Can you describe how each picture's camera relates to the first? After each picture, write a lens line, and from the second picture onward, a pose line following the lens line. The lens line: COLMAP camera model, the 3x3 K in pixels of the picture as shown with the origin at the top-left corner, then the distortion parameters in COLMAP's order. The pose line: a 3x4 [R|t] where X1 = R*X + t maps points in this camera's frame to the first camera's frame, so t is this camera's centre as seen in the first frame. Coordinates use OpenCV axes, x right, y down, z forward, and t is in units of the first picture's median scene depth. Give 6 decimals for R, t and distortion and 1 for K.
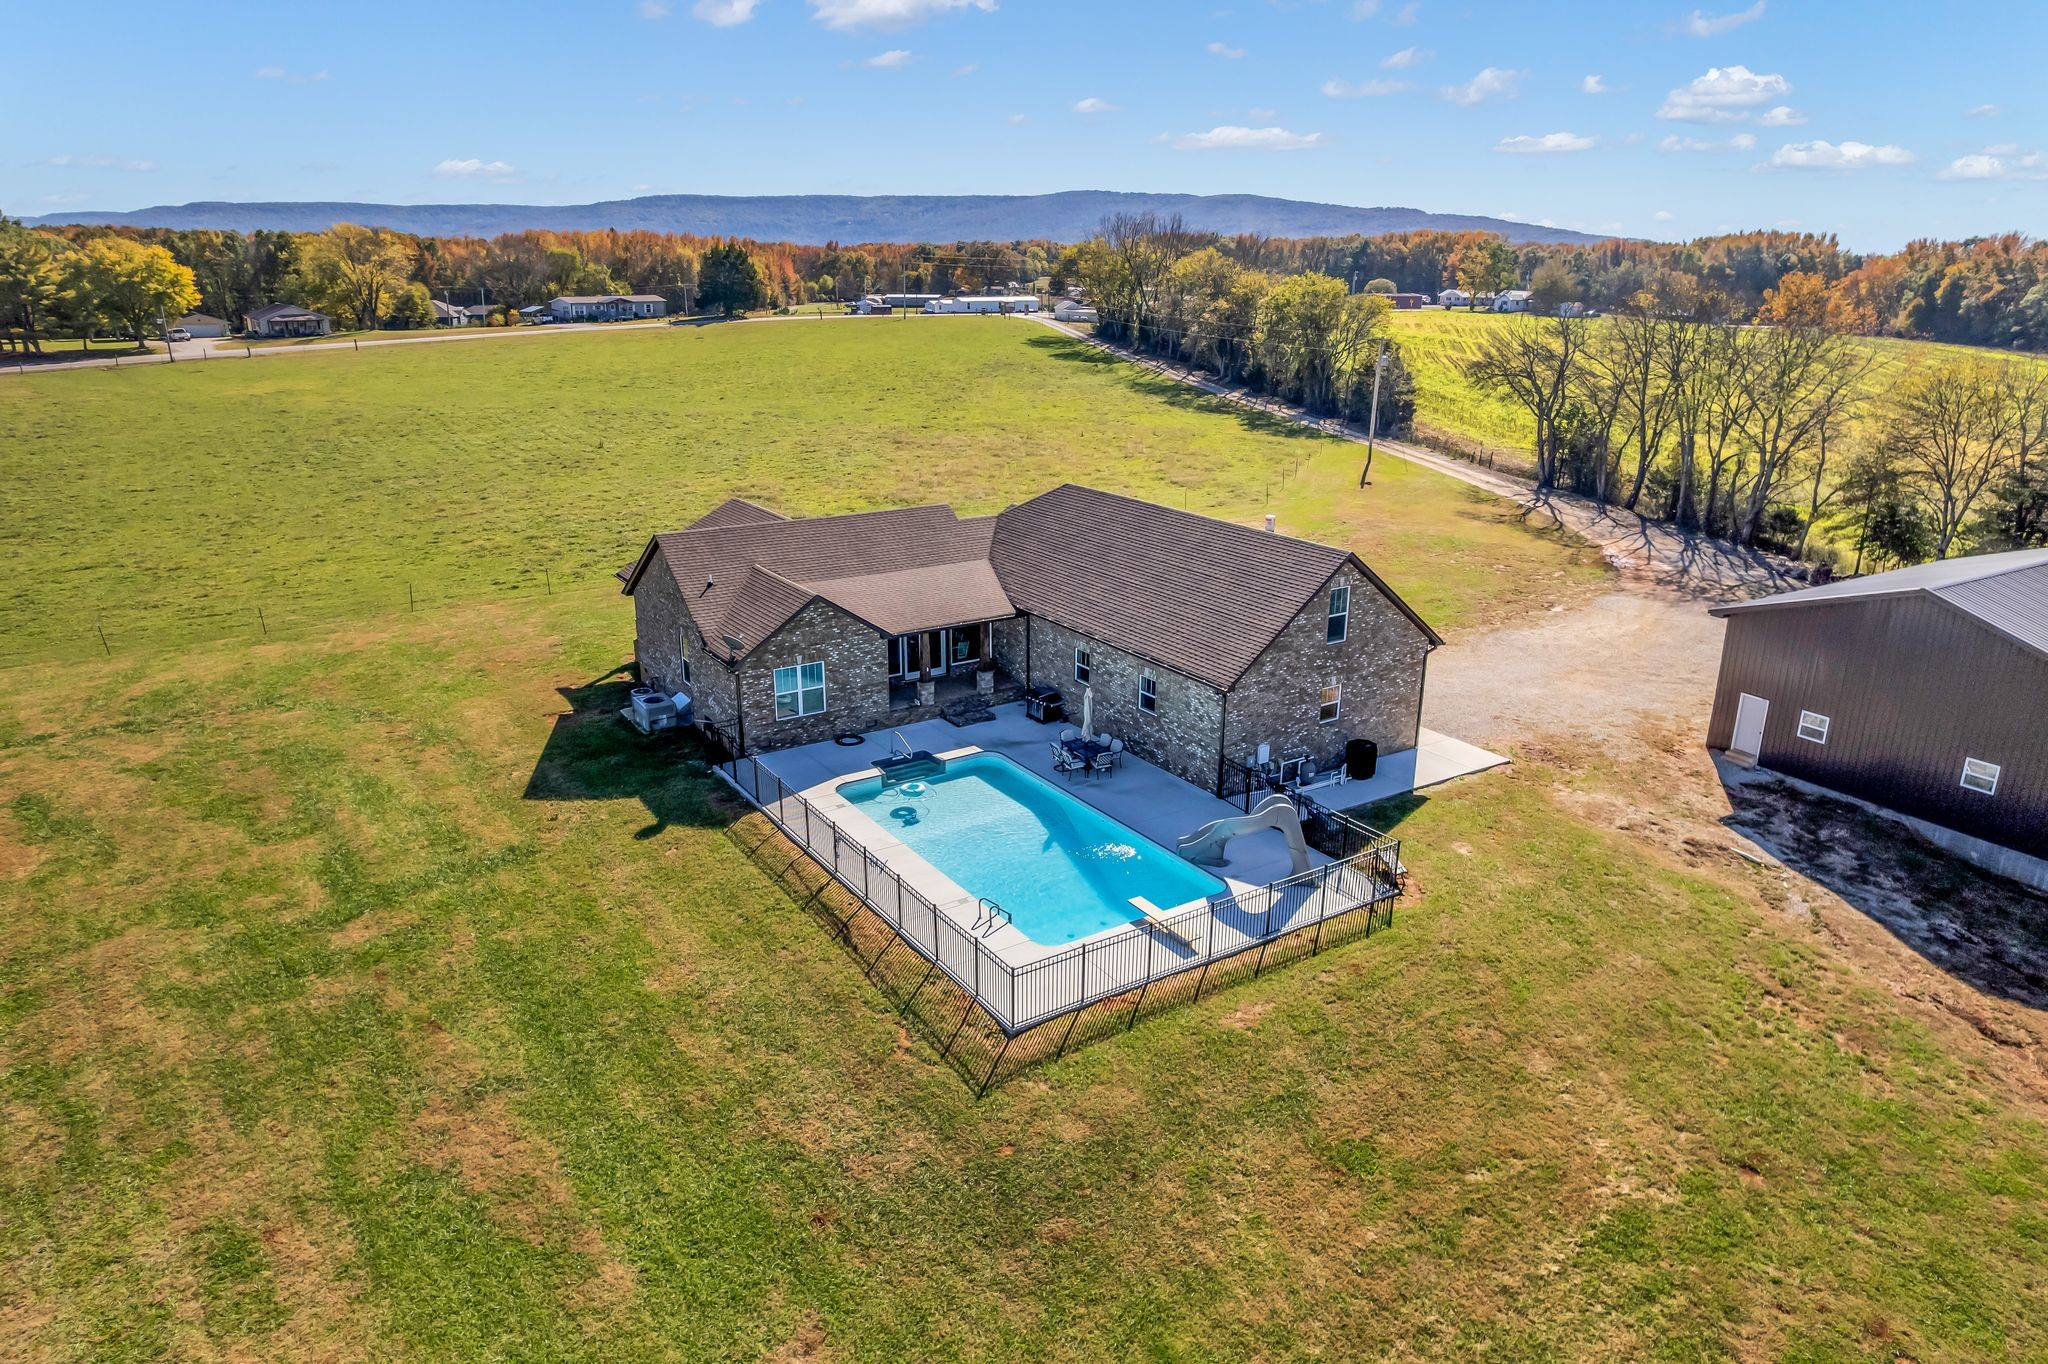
lens RADIAL K [[1319.4, 0, 1024.0], [0, 1319.4, 682.0], [0, 0, 1]] dist [-0.084121, 0.078056]
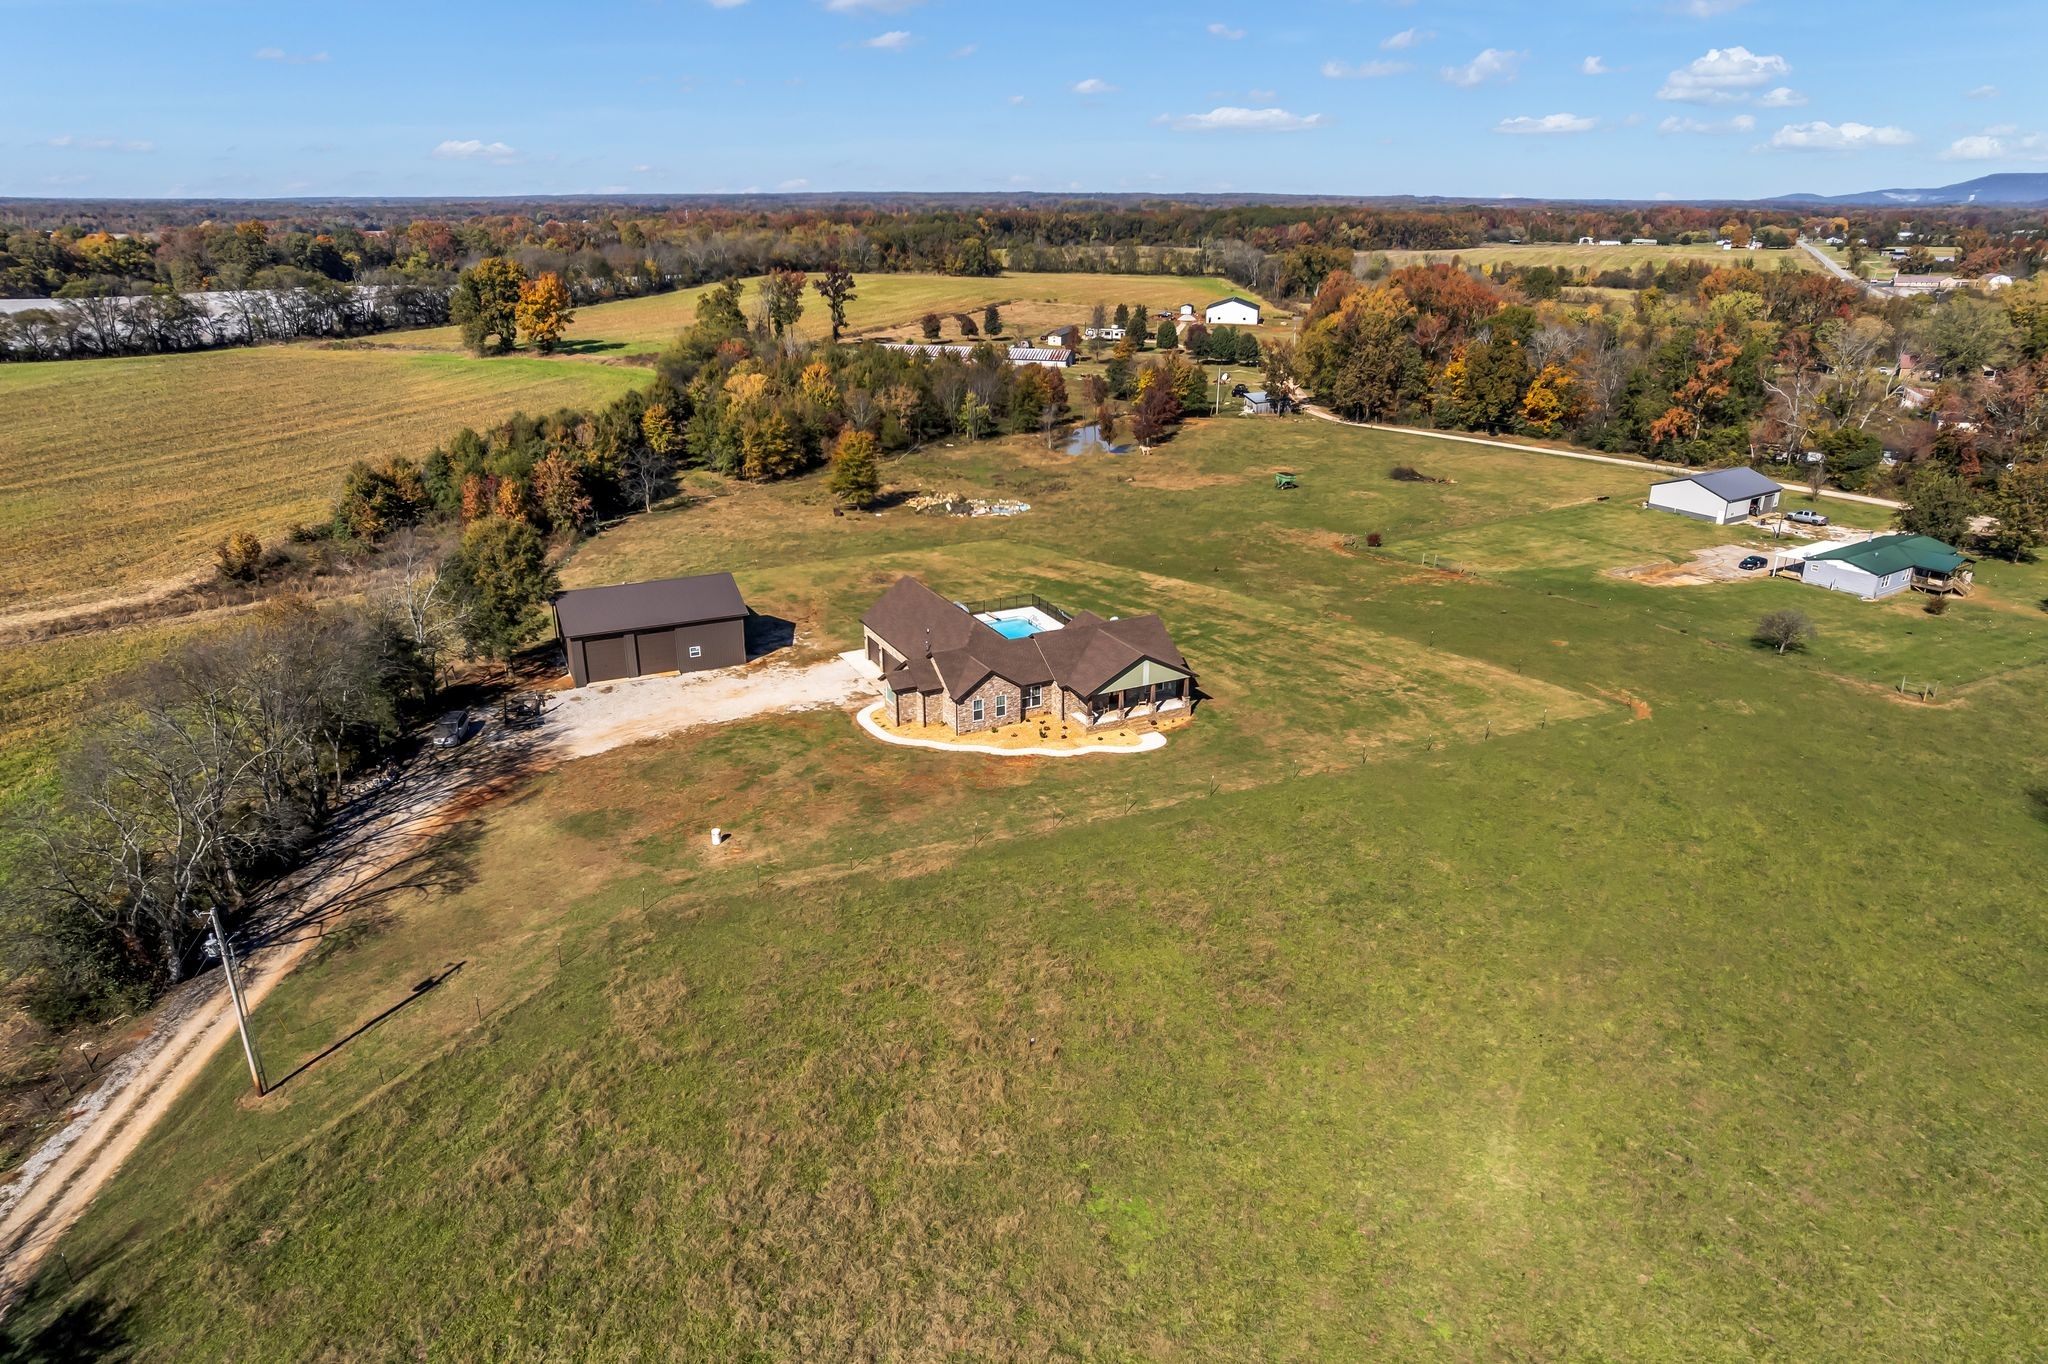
lens RADIAL K [[1316.1, 0, 1024.8], [0, 1316.1, 692.7], [0, 0, 1]] dist [-0.072430, 0.067327]
pose [[-0.994534, -0.044314, 0.094539, -0.300934], [0.024259, 0.782613, 0.622036, -1.670377], [-0.101553, 0.620930, -0.777260, 3.315365]]
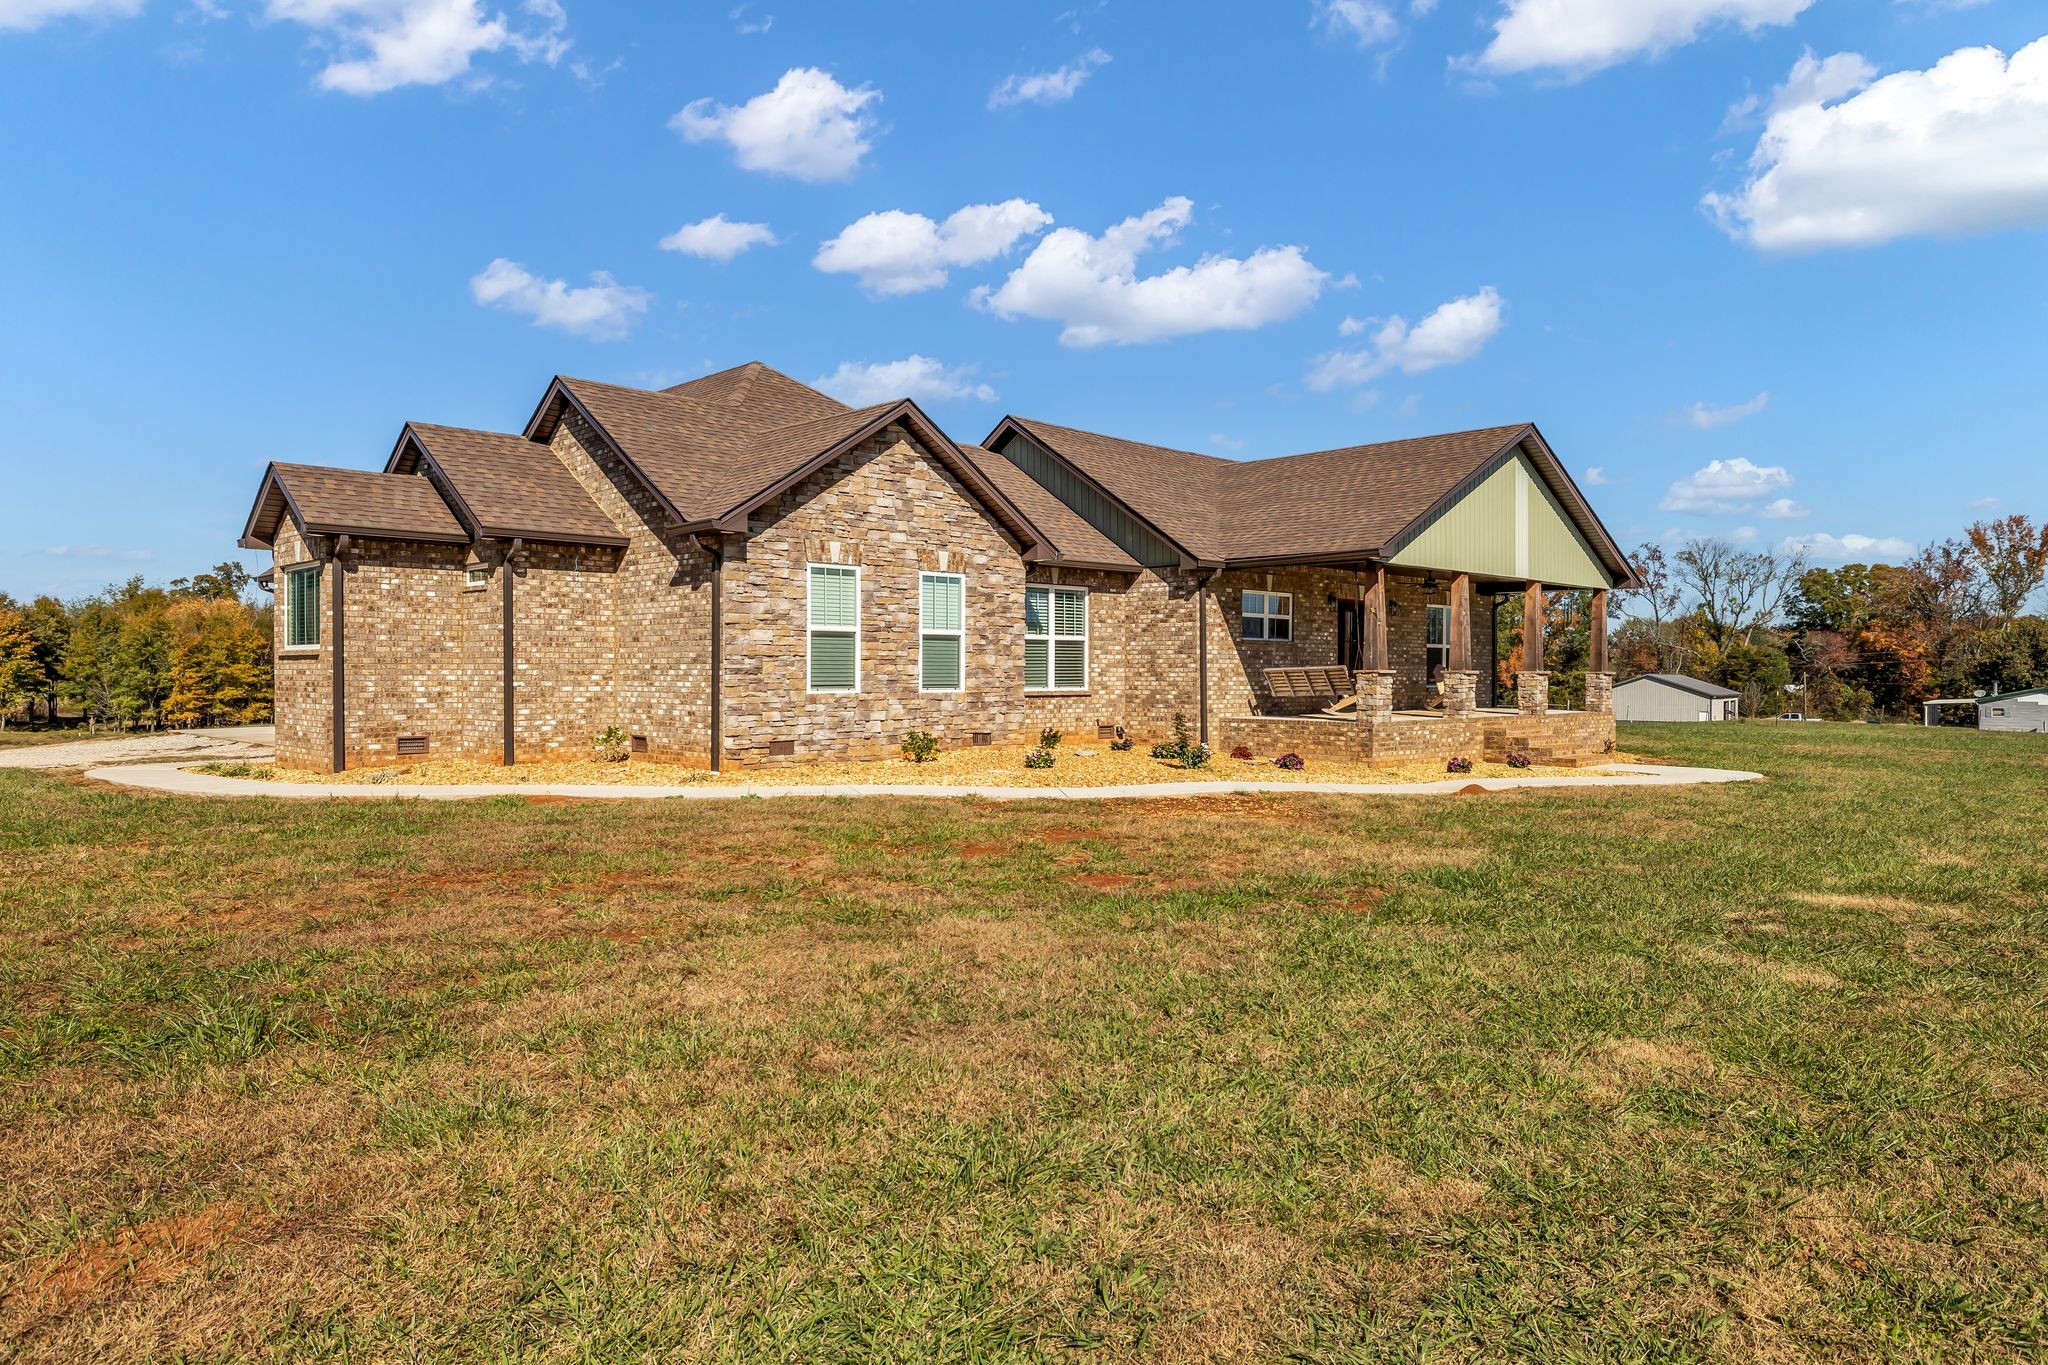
lens RADIAL K [[1284.3, 0, 1023.3], [0, 1284.3, 689.1], [0, 0, 1]] dist [-0.000723, 0.000196]
pose [[-0.979657, -0.009112, -0.200474, 0.041311], [-0.071351, 0.949510, 0.305514, -0.228884], [0.187568, 0.313603, -0.930844, 1.844086]]
